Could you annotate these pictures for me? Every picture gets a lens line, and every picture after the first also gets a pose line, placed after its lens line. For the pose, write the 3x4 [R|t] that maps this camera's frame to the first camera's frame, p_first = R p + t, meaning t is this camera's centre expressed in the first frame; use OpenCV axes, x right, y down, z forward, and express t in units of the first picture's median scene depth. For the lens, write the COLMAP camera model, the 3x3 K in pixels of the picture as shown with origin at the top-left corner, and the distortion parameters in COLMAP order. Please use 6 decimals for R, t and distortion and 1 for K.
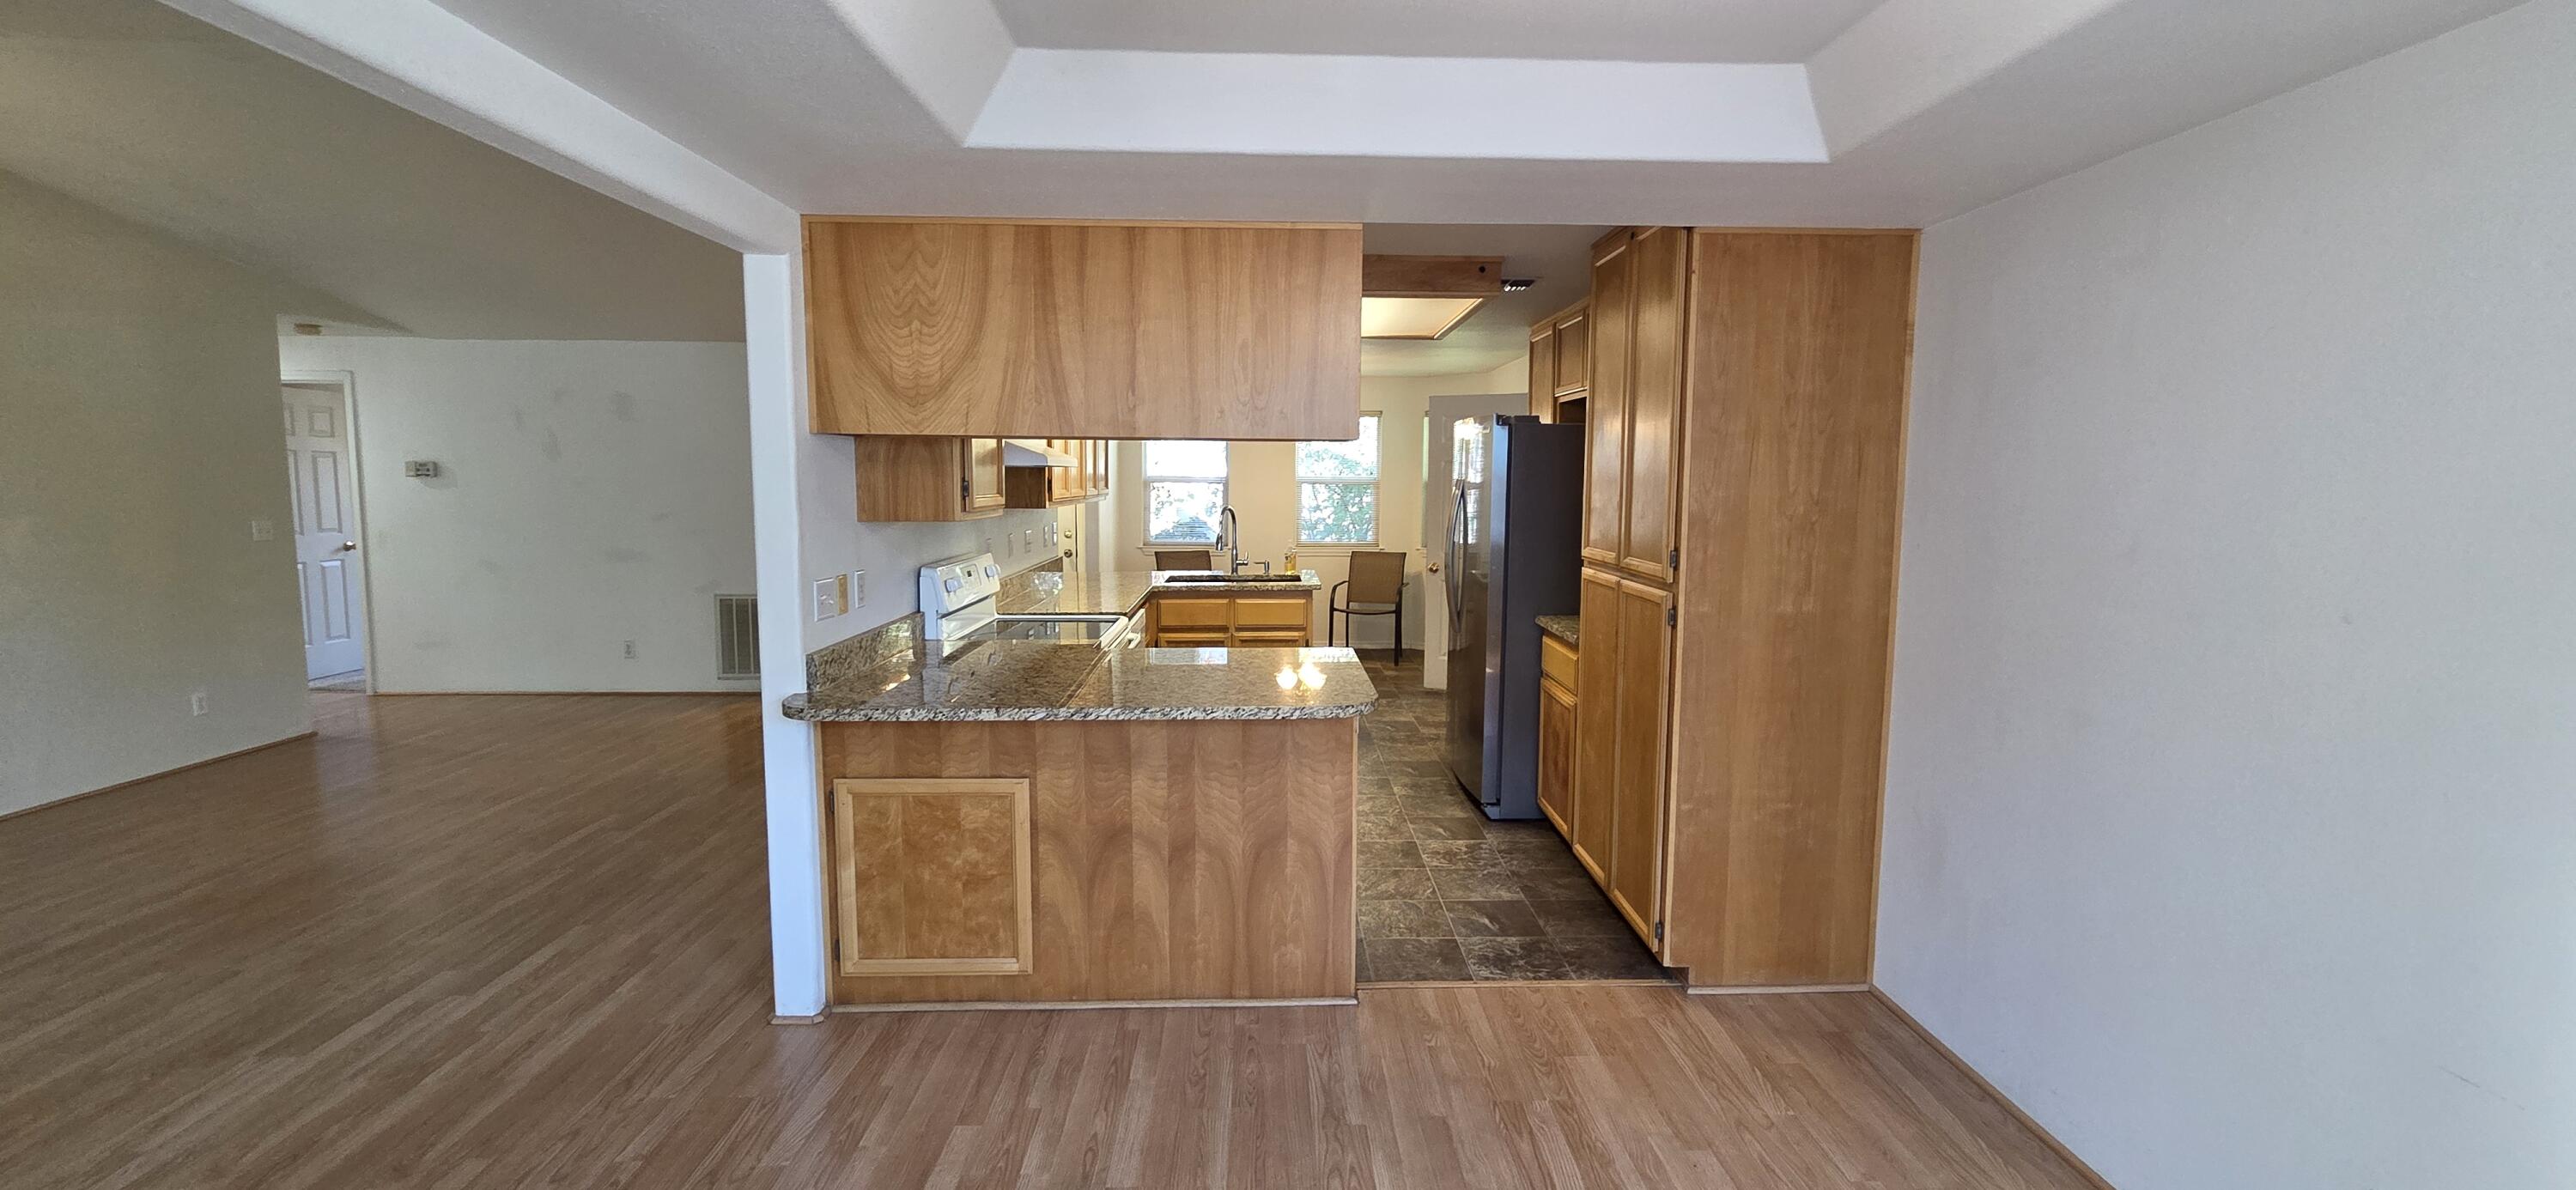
lens RADIAL K [[1050.7, 0, 1306.2], [0, 1050.7, 580.3], [0, 0, 1]] dist [0.009927, -0.005251]
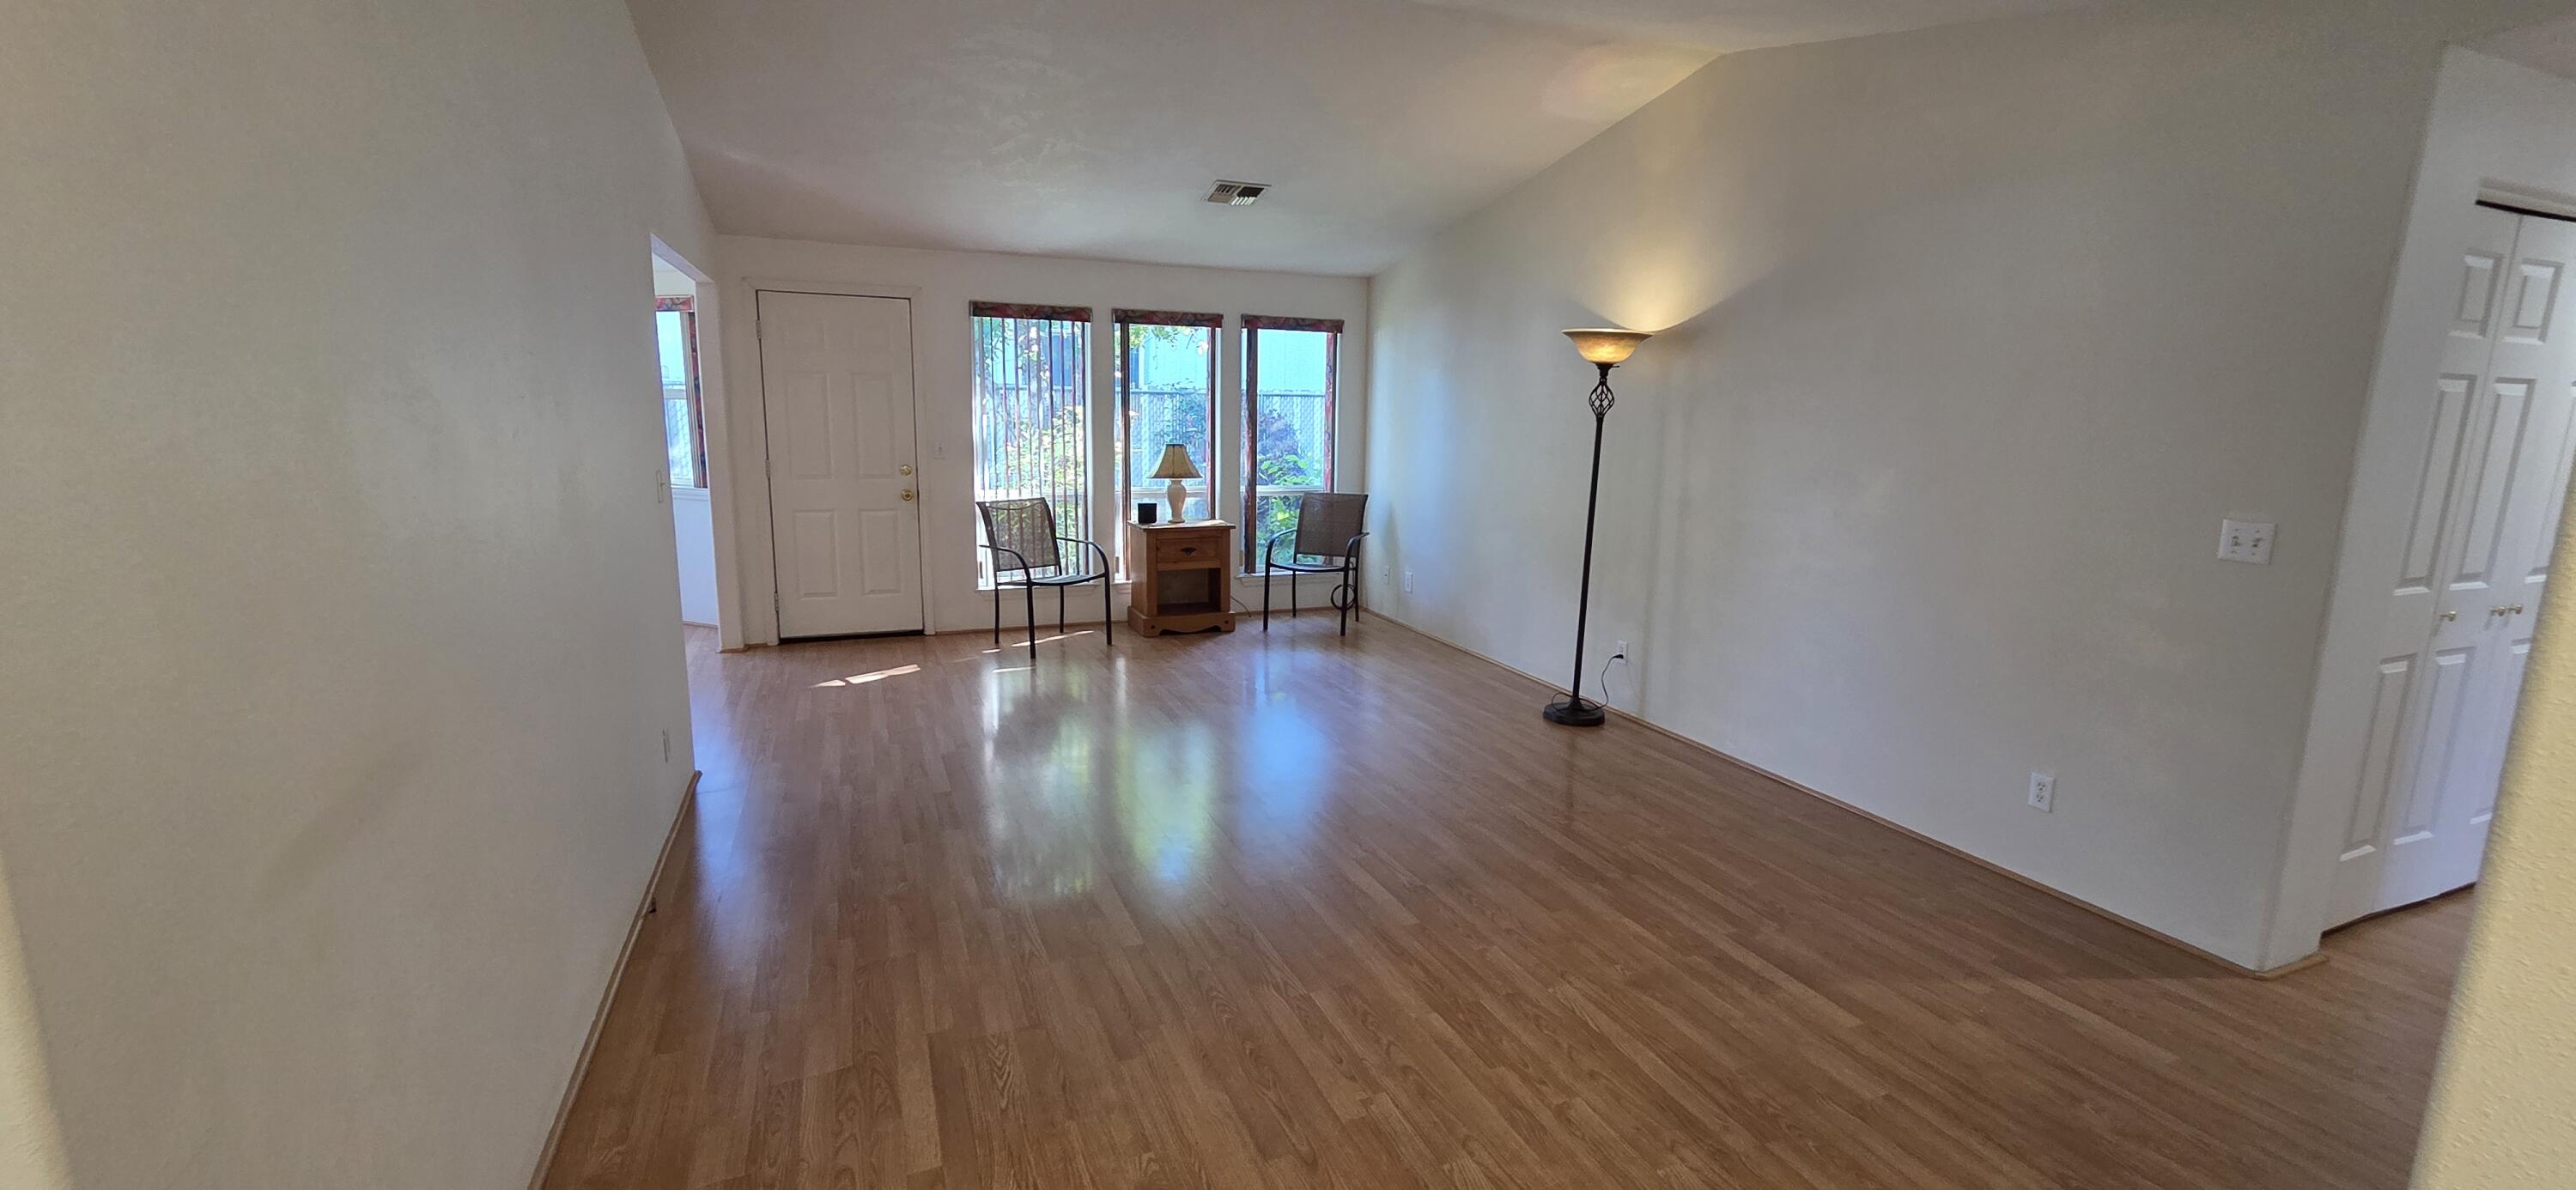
lens RADIAL K [[1050.7, 0, 1306.2], [0, 1050.7, 580.3], [0, 0, 1]] dist [0.009927, -0.005251]
pose [[-0.933370, 0.042349, -0.356408, -0.264287], [-0.055333, 0.964164, 0.259472, -0.087095], [0.354624, 0.261904, -0.897579, 0.854316]]
